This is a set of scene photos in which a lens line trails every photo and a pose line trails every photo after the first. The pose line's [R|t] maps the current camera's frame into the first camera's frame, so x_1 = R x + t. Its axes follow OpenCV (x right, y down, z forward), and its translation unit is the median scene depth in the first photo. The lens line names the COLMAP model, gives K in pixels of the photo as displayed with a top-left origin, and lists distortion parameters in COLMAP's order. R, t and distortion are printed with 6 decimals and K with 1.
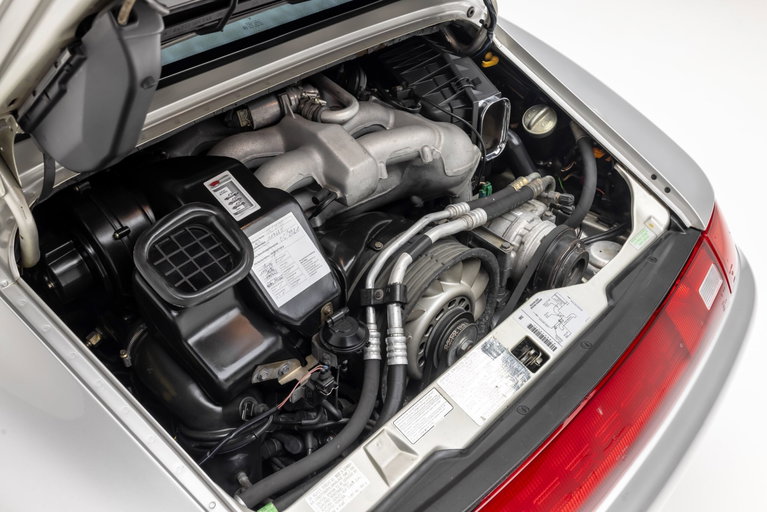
lens RADIAL K [[735.8, 0, 405.7], [0, 735.8, 240.7], [0, 0, 1]] dist [0.014259, 0.006229]
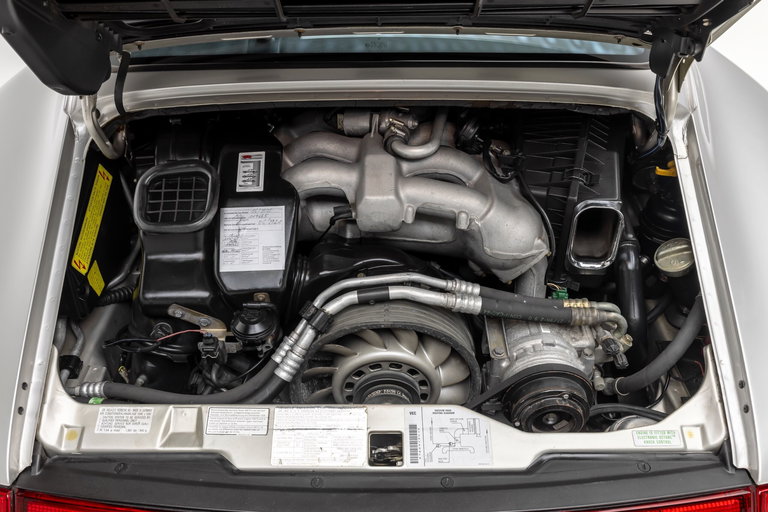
lens RADIAL K [[691.1, 0, 384.0], [0, 691.1, 256.0], [0, 0, 1]] dist [-0.005139, -0.004369]
pose [[0.665044, 0.434986, -0.607045, 0.577146], [-0.436306, 0.886014, 0.156893, -0.190941], [0.606097, 0.160516, 0.779026, 0.280249]]
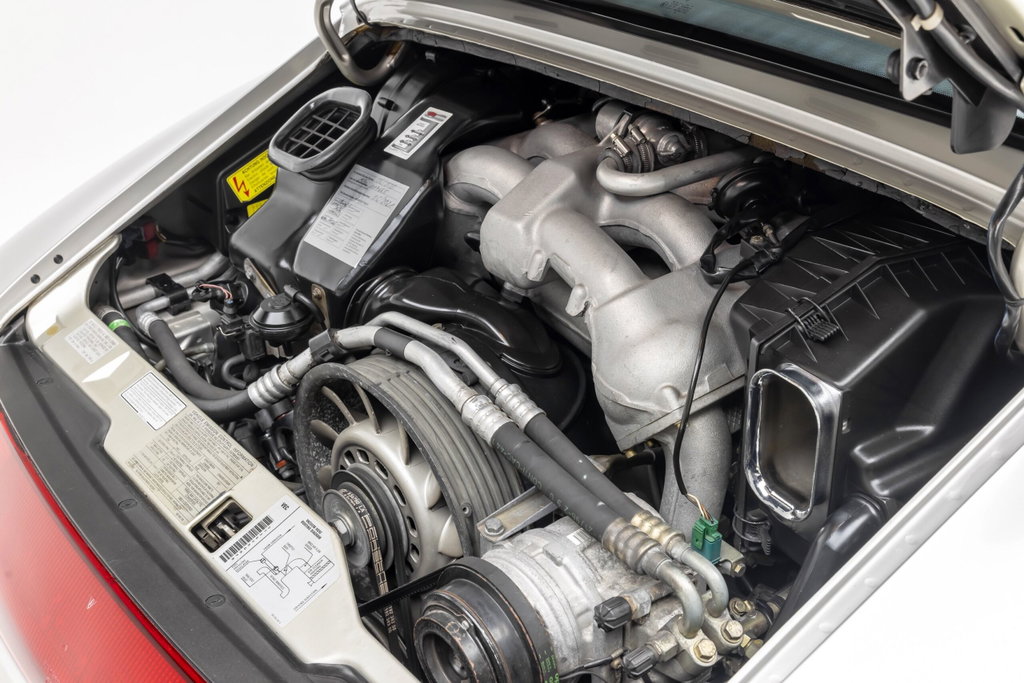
lens RADIAL K [[1216.4, 0, 512.0], [0, 1216.4, 341.5], [0, 0, 1]] dist [-0.011211, -0.031119]
pose [[-0.161681, 0.475711, -0.864614, 0.899085], [-0.576503, 0.665561, 0.473997, -0.540478], [0.800939, 0.575089, 0.166641, 0.921318]]
